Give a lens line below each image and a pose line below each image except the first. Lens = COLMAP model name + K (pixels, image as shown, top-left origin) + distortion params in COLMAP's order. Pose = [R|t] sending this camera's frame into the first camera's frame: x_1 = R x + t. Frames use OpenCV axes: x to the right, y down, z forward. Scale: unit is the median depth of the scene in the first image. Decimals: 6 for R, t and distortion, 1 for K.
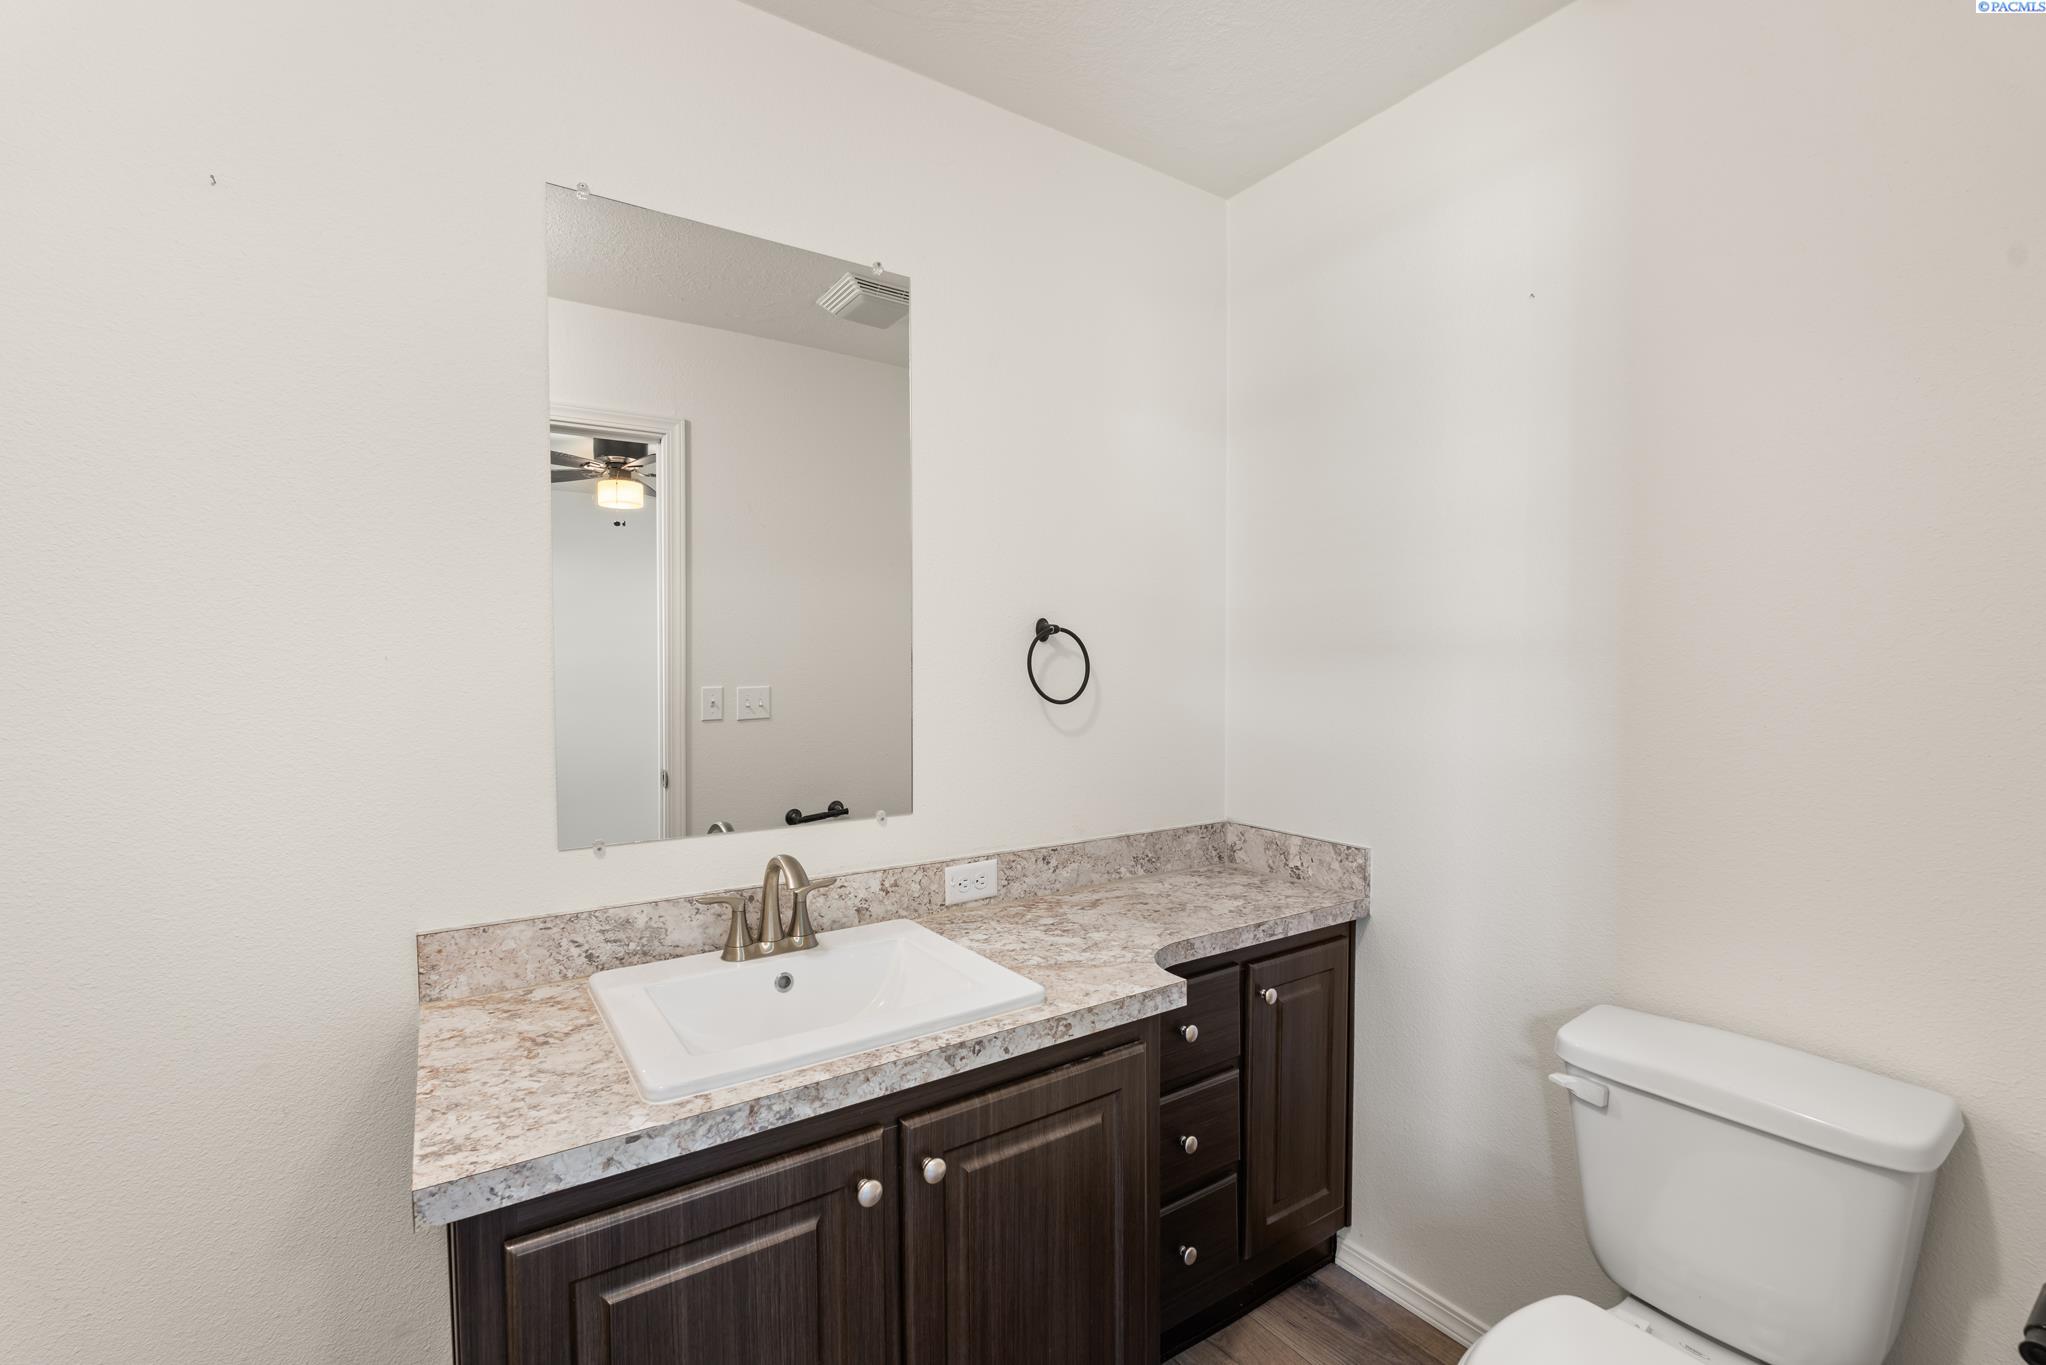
lens RADIAL K [[903.7, 0, 1015.5], [0, 903.7, 685.6], [0, 0, 1]] dist [-0.011290, 0.001570]
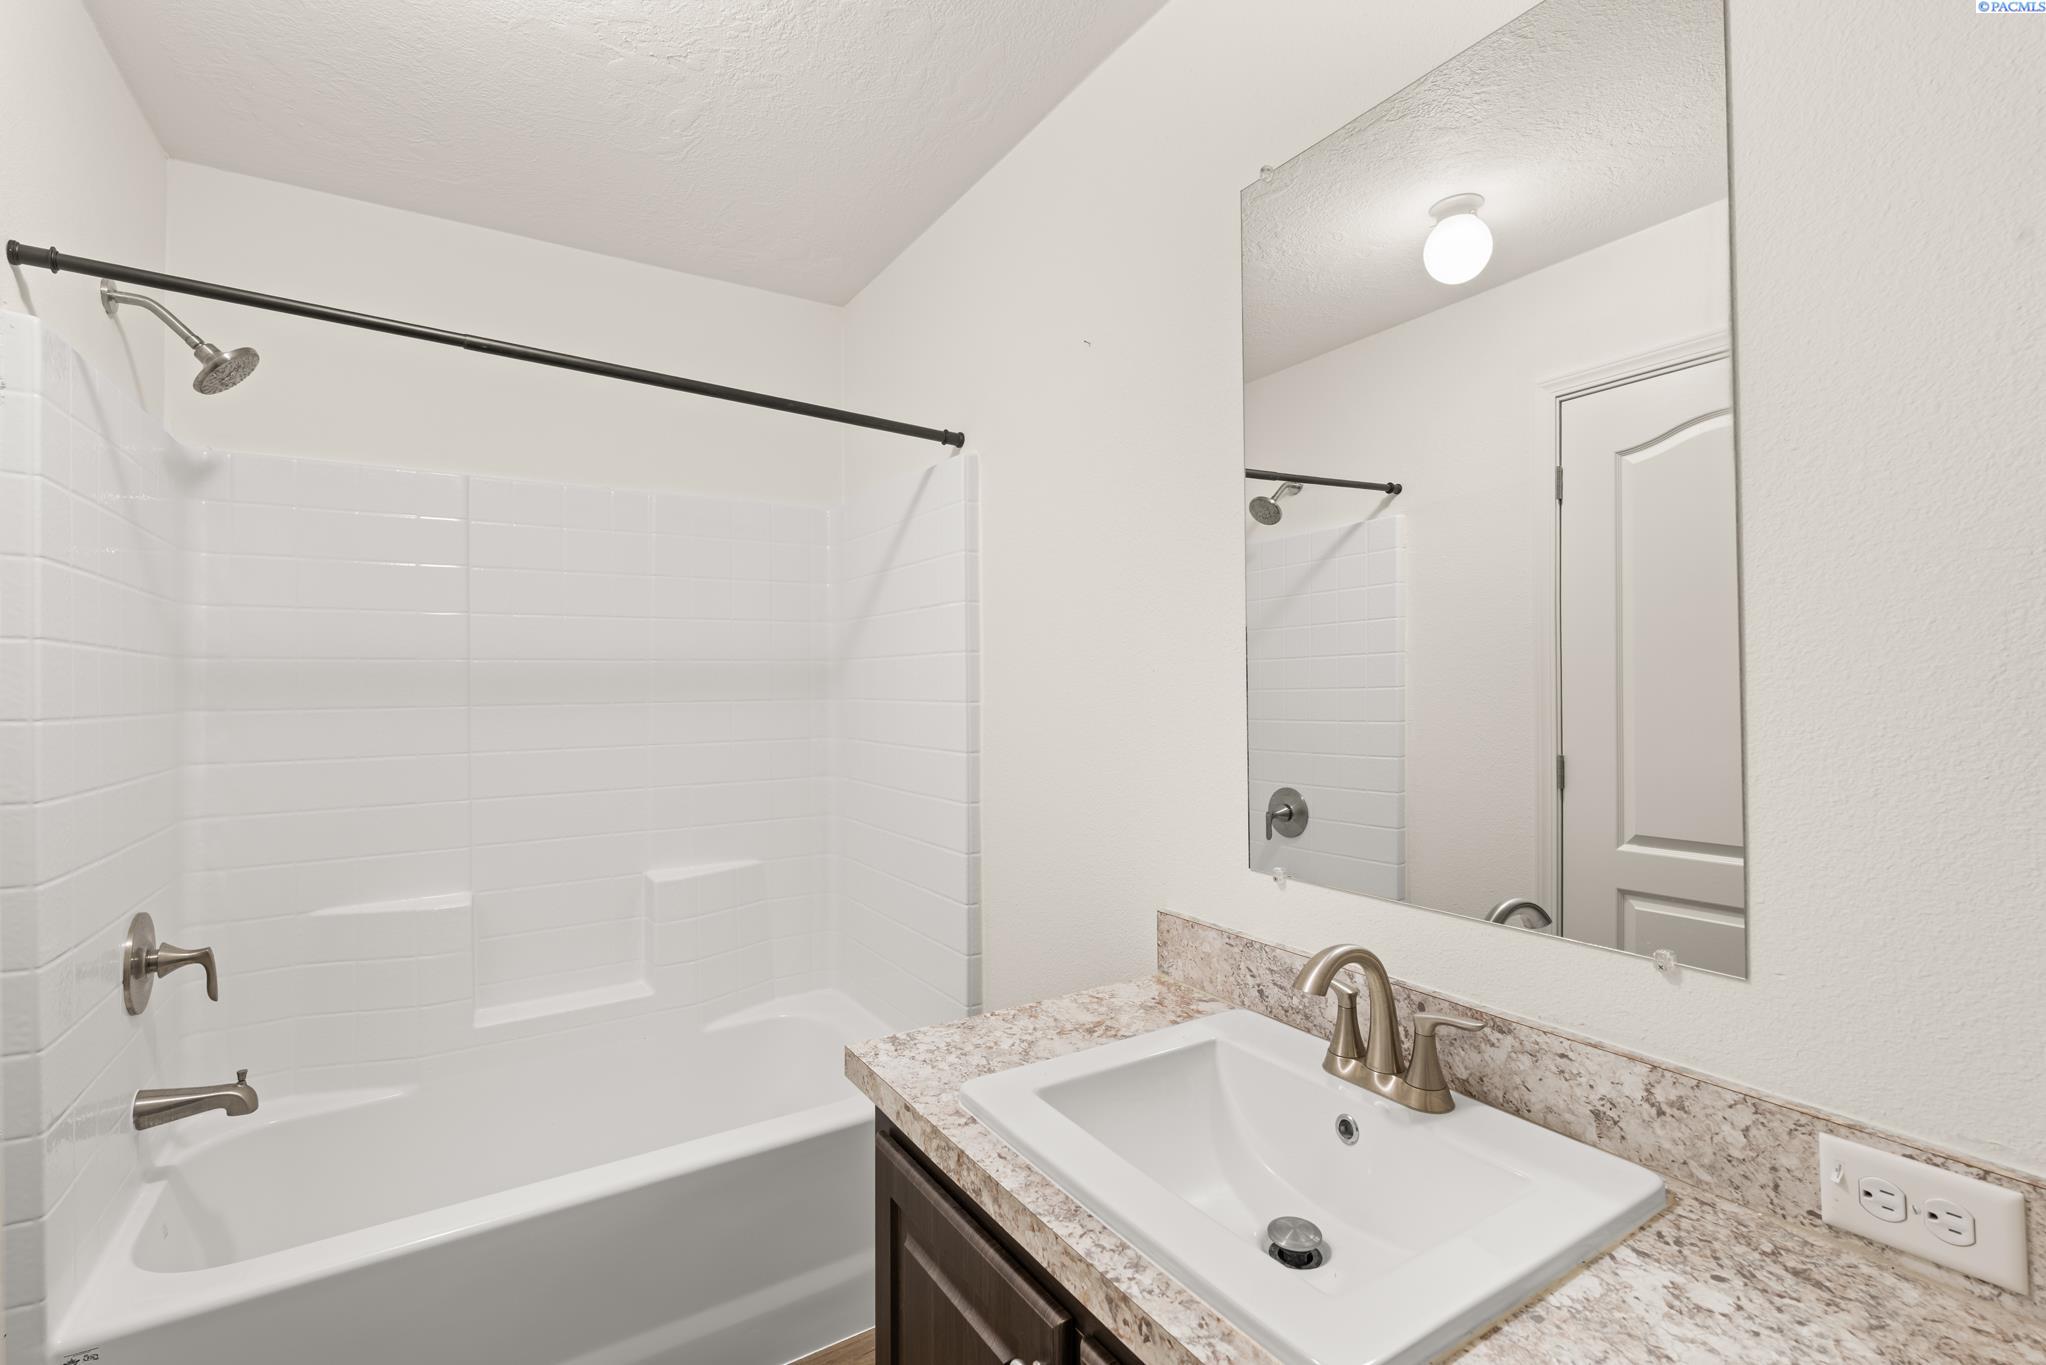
lens RADIAL K [[903.7, 0, 1021.0], [0, 903.7, 669.3], [0, 0, 1]] dist [-0.011290, 0.001570]
pose [[-0.014975, -0.012647, -0.999808, 0.444544], [-0.019354, 0.999736, -0.012356, -0.010427], [0.999701, 0.019165, -0.015216, 0.758724]]
